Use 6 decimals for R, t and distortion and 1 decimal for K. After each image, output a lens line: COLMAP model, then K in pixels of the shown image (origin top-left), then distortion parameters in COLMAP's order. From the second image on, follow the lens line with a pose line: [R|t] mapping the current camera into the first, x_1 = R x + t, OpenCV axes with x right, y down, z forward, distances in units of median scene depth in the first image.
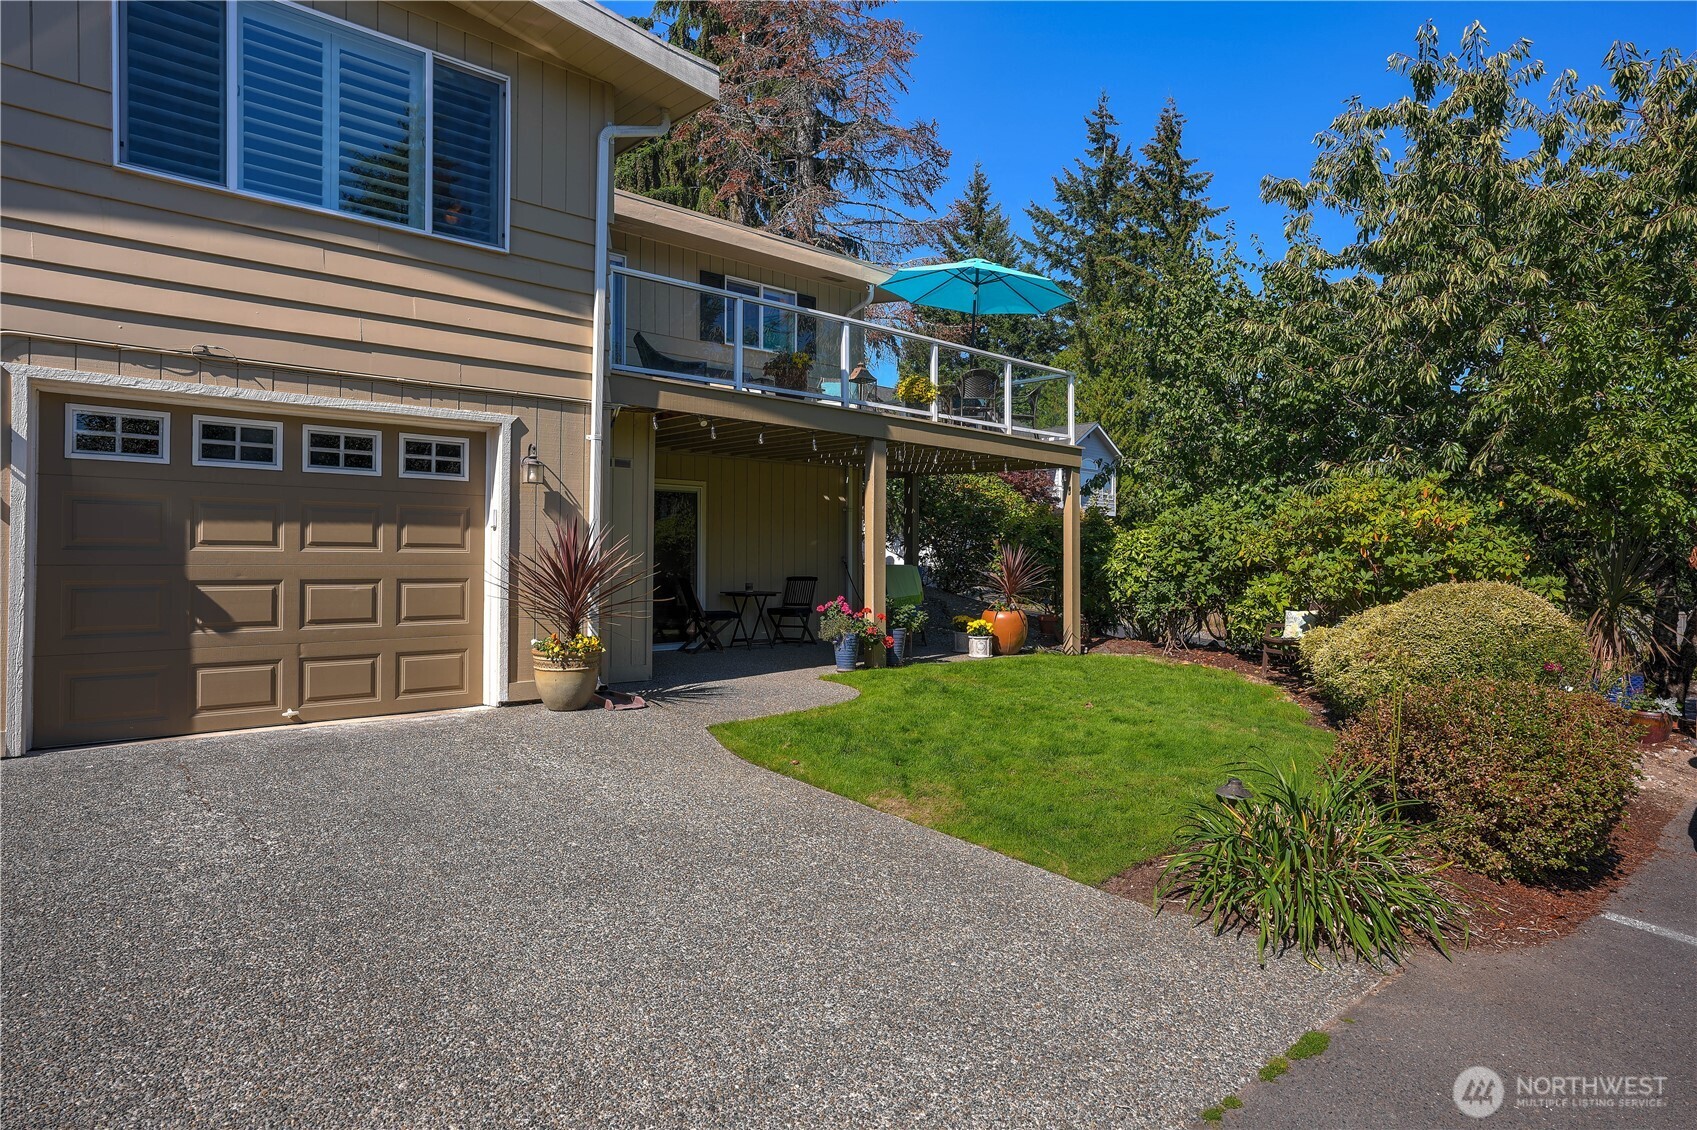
lens RADIAL K [[980.6, 0, 849.4], [0, 980.6, 564.0], [0, 0, 1]] dist [-0.001440, -0.000148]
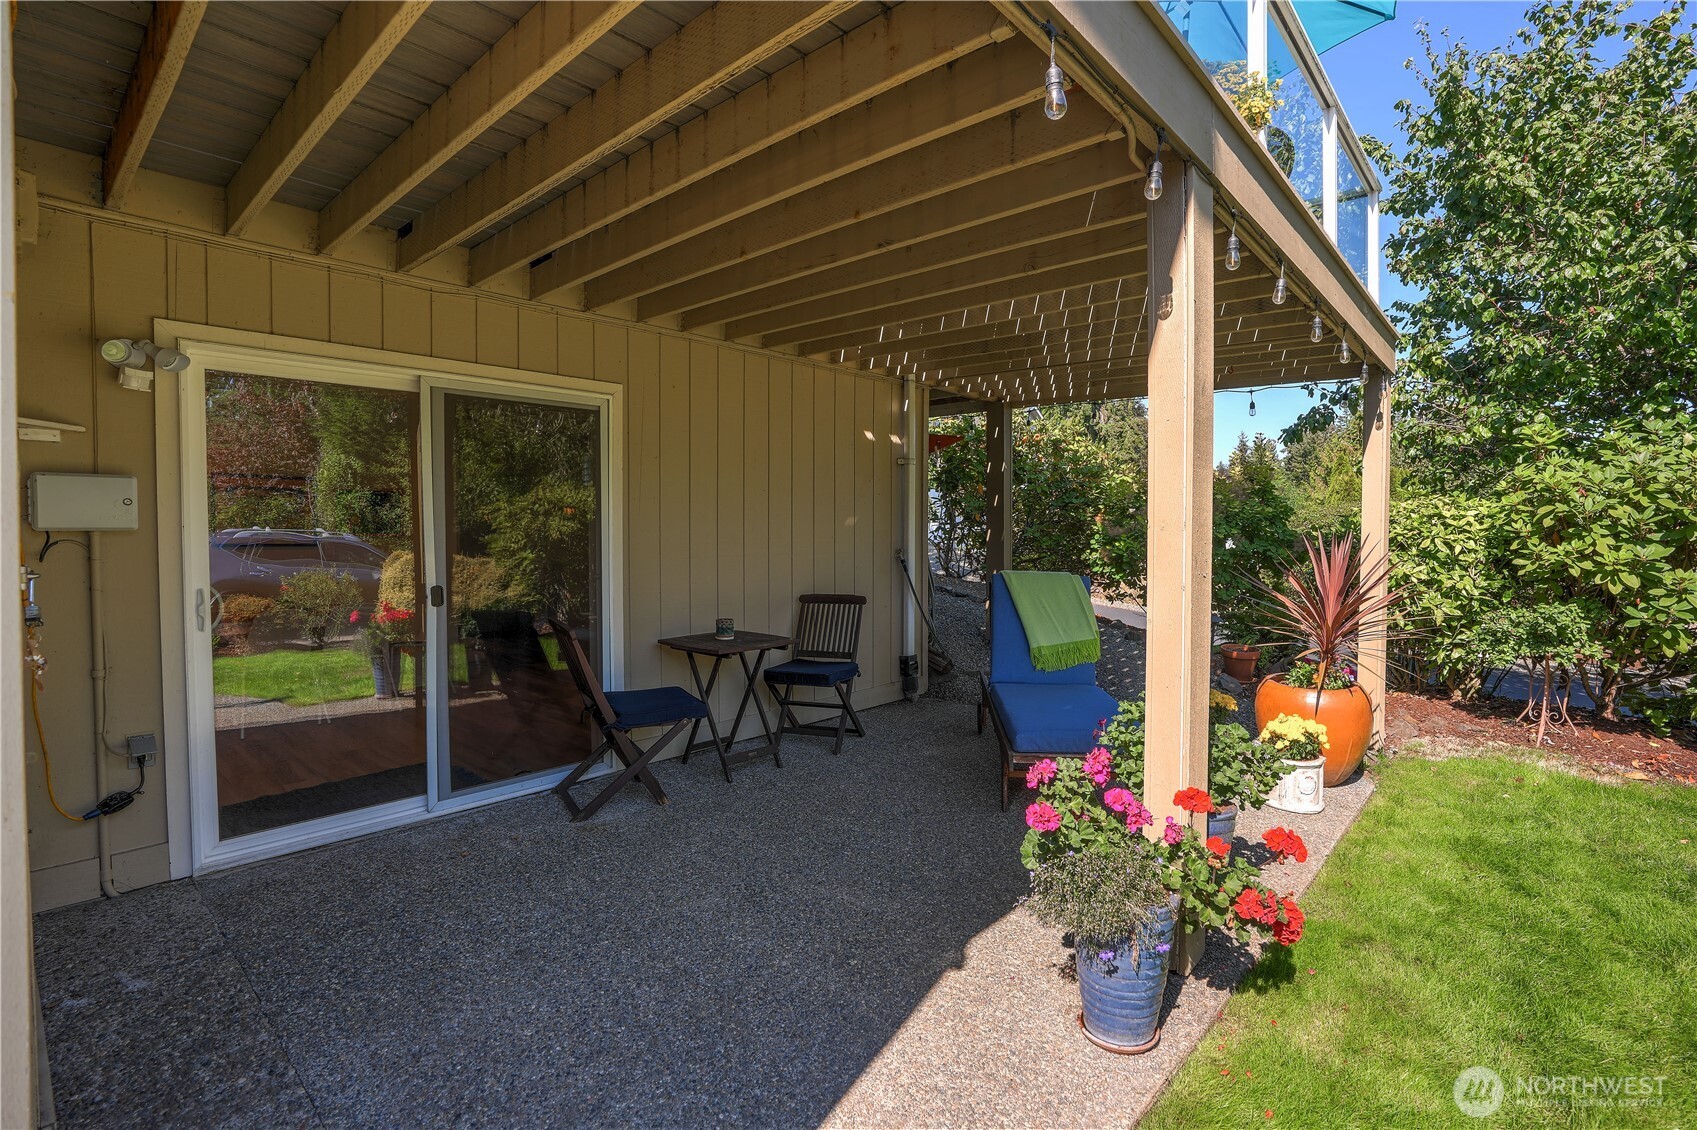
lens RADIAL K [[778.3, 0, 846.2], [0, 778.3, 553.8], [0, 0, 1]] dist [0.001337, 0.000115]
pose [[0.996506, -0.001704, 0.083508, -0.075854], [-0.000598, 0.999621, 0.027536, -0.018629], [-0.083523, -0.027490, 0.996127, 0.640438]]
